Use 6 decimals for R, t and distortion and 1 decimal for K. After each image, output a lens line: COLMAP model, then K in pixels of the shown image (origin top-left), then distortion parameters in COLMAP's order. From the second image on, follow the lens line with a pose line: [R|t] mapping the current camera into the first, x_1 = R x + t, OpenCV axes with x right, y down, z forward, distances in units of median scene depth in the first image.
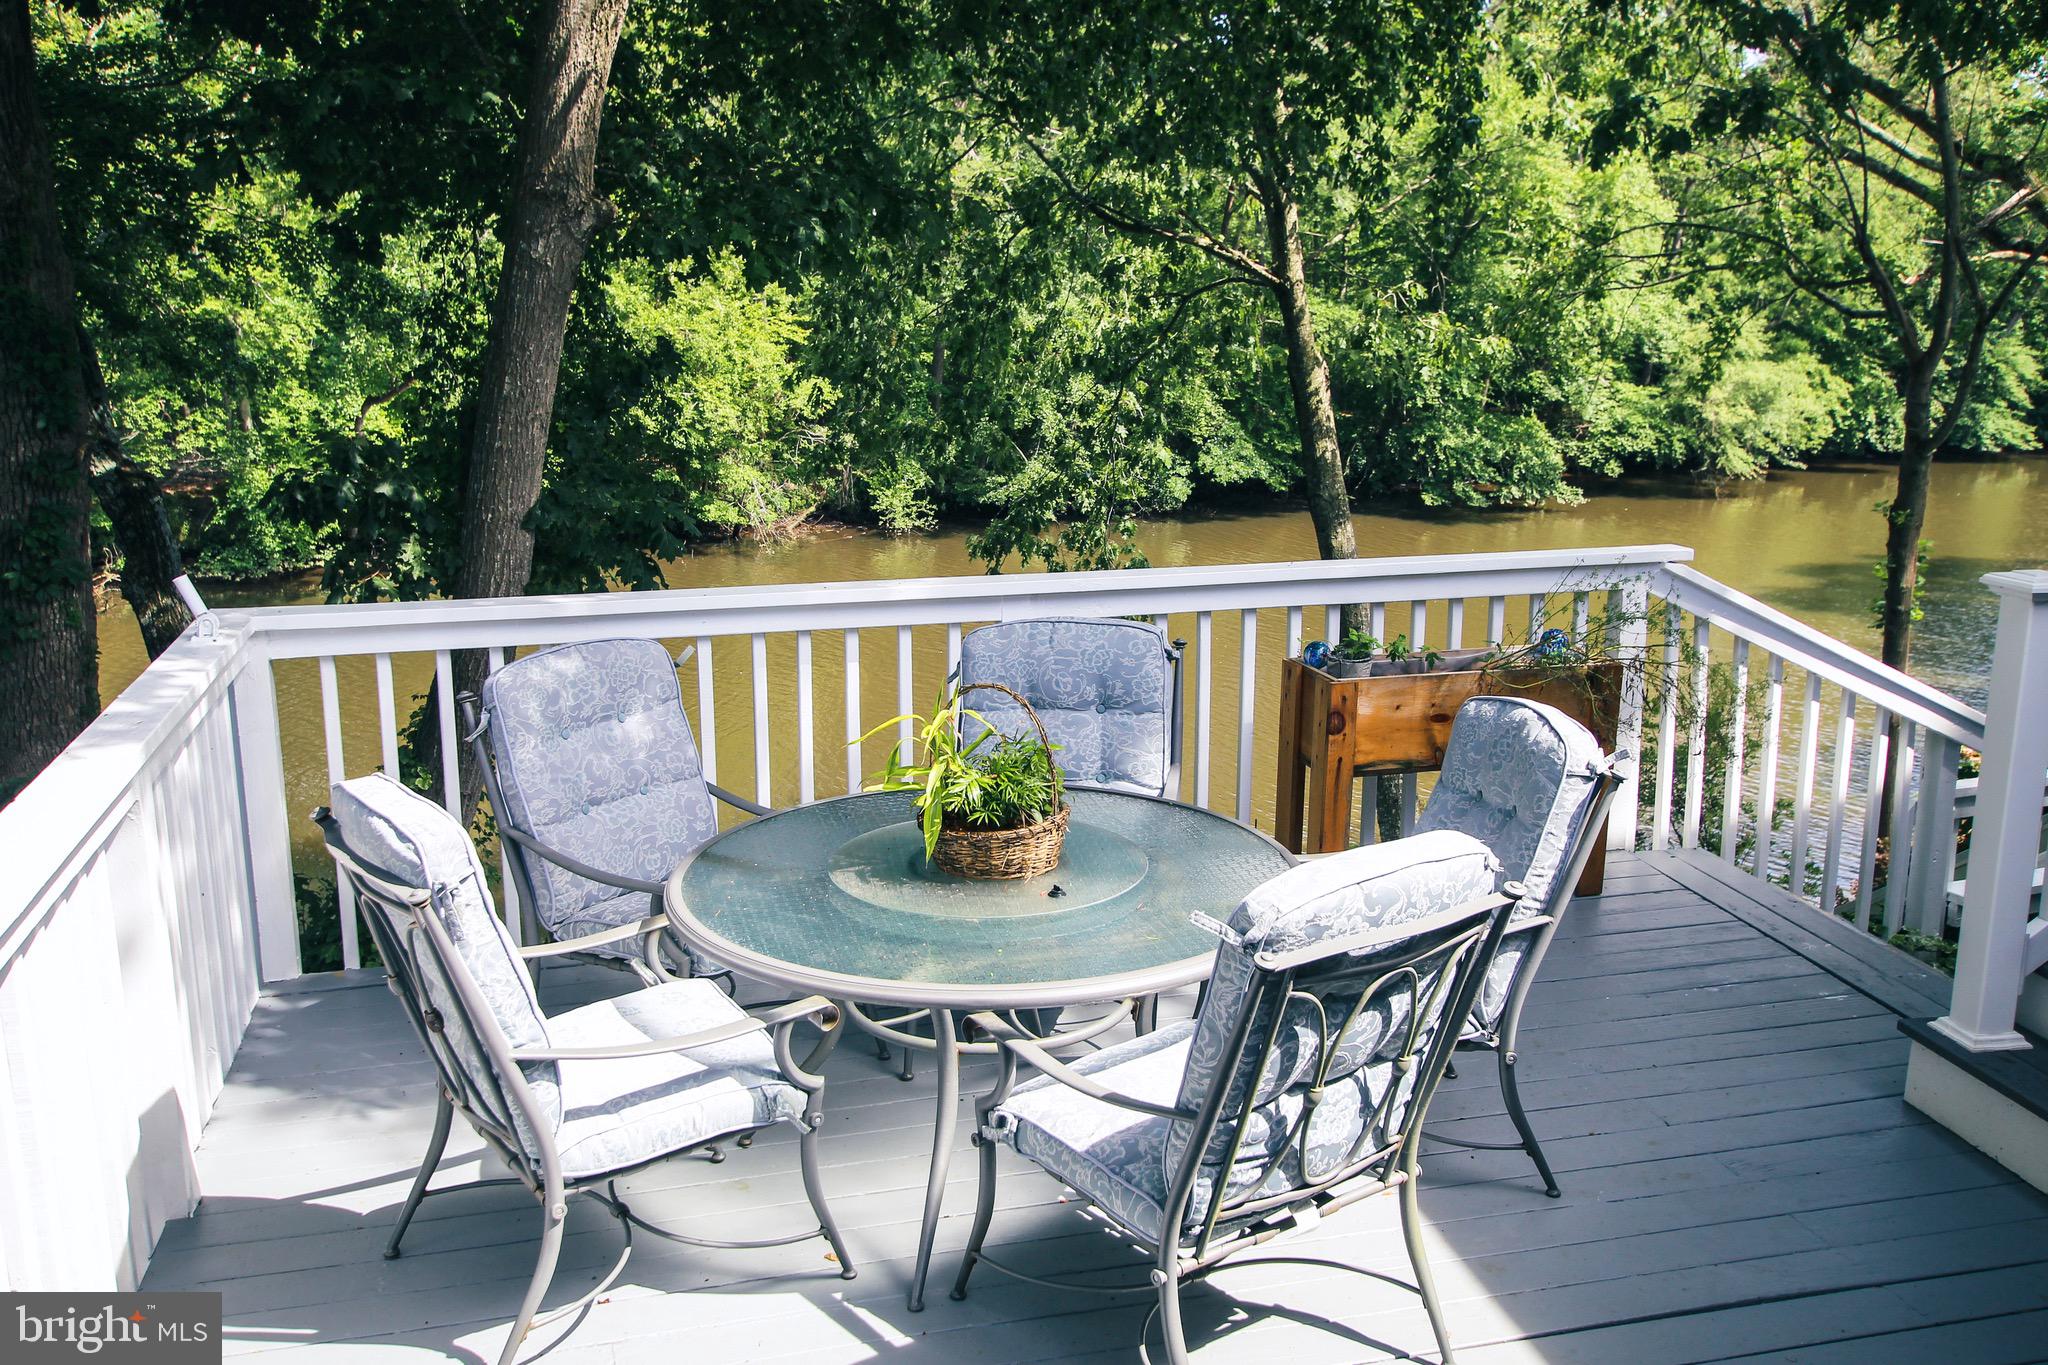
lens RADIAL K [[1849.6, 0, 1024.0], [0, 1849.6, 682.5], [0, 0, 1]] dist [0.000659, 0.017323]
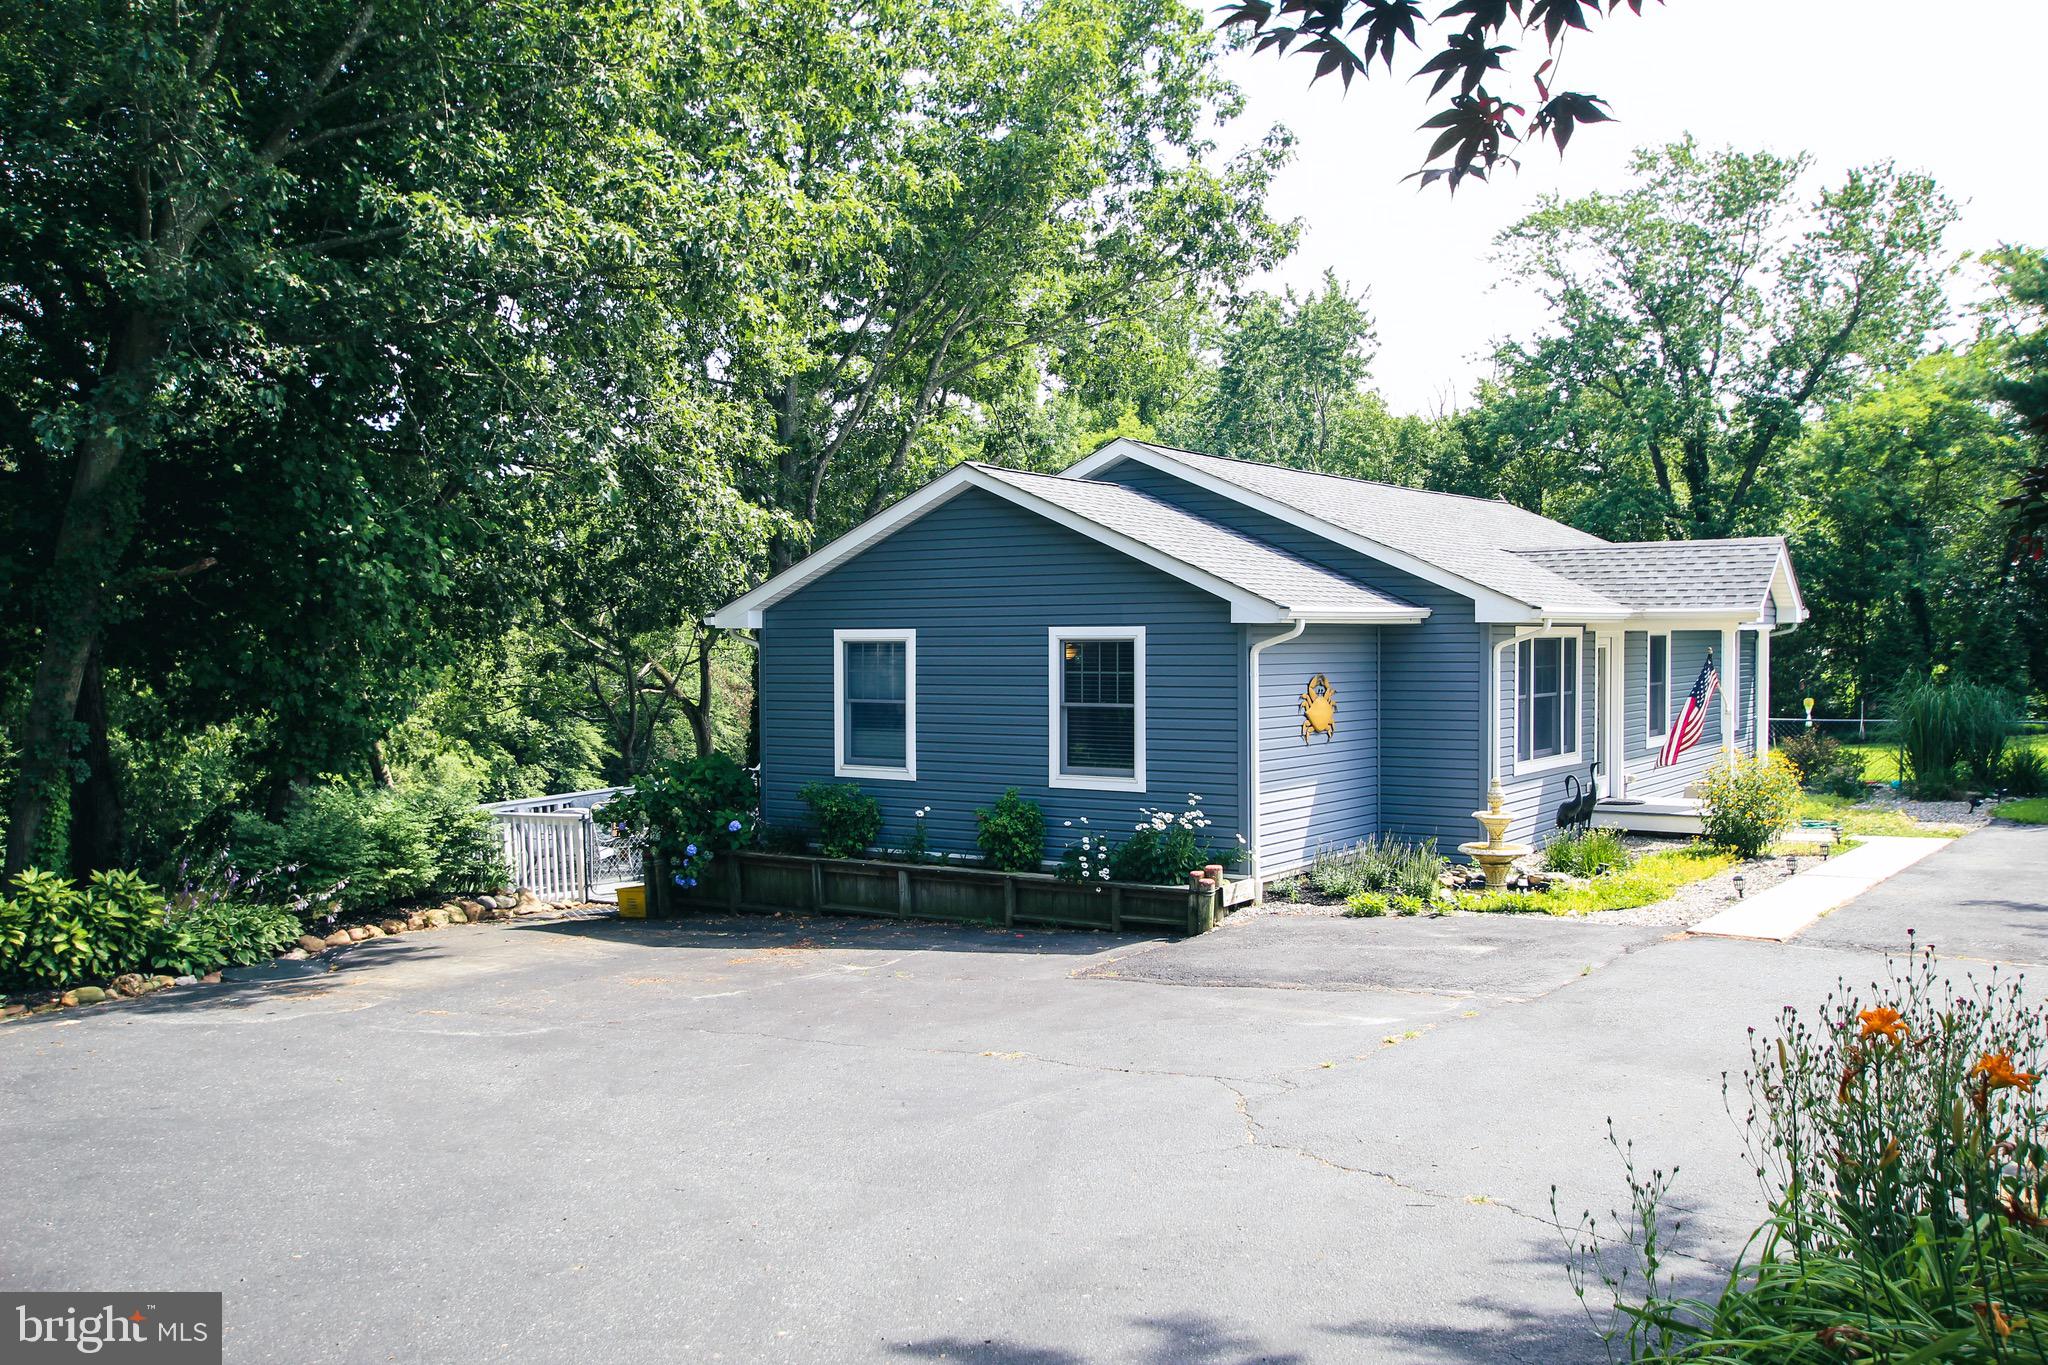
lens RADIAL K [[1849.6, 0, 1024.0], [0, 1849.6, 682.5], [0, 0, 1]] dist [0.000659, 0.017323]
pose [[0.736266, -0.043444, 0.675297, -0.253627], [0.182952, 0.973552, -0.136838, 0.059984], [-0.651492, 0.224297, 0.724741, -0.372322]]
